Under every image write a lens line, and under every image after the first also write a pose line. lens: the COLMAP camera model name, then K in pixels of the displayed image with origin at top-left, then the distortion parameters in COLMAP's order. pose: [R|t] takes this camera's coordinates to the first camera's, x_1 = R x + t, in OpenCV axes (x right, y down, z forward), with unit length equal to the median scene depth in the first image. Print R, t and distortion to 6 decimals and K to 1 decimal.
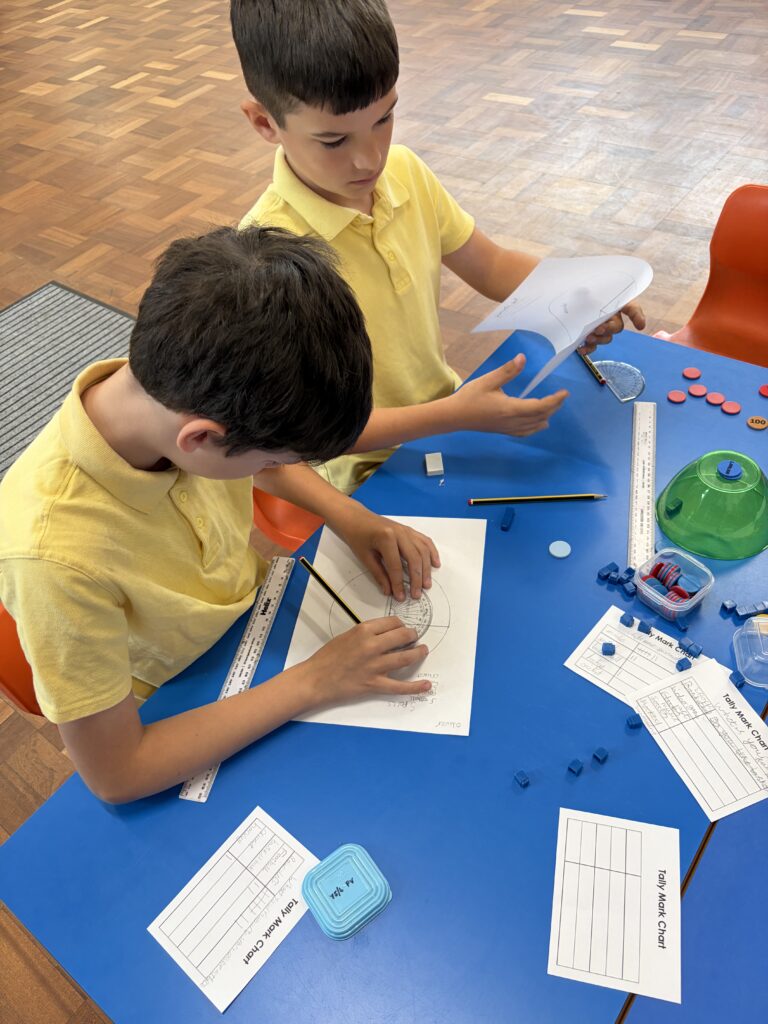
lens RADIAL K [[776.4, 0, 383.0], [0, 776.4, 514.7], [0, 0, 1]] dist [0.059902, 0.002260]
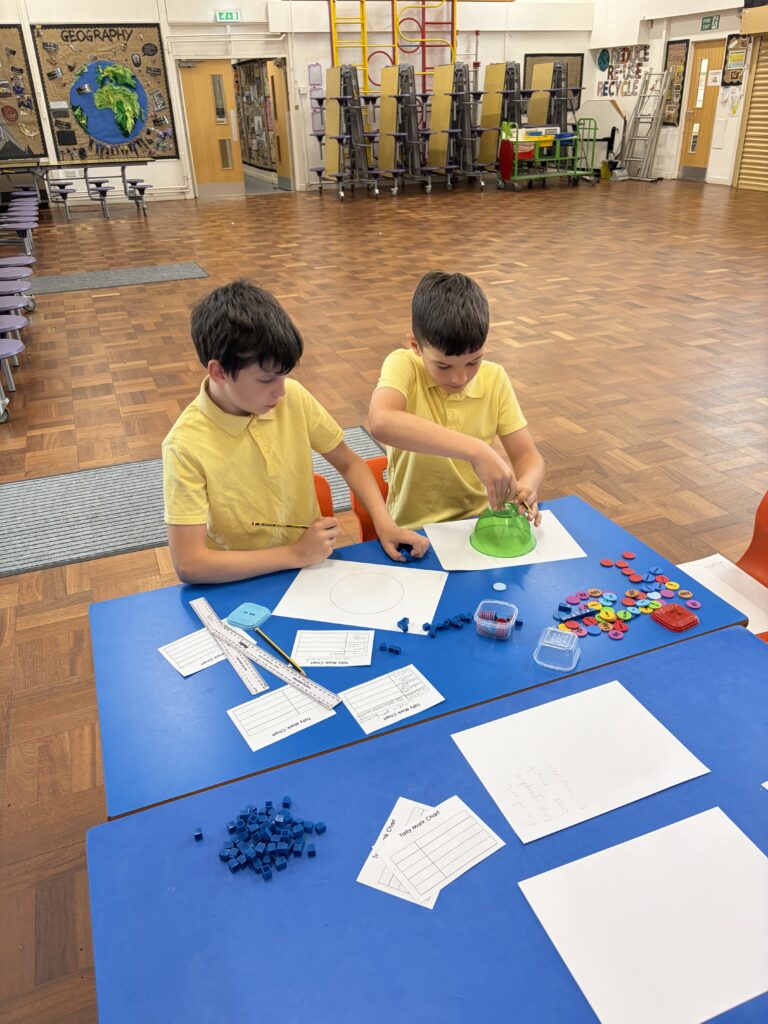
lens RADIAL K [[773.0, 0, 384.0], [0, 773.0, 512.0], [0, 0, 1]] dist [0.001293, -0.004215]
pose [[0.865155, 0.313557, -0.391394, 0.959795], [-0.406841, 0.895151, -0.182170, 0.389533], [0.293236, 0.316840, 0.902012, -0.985173]]
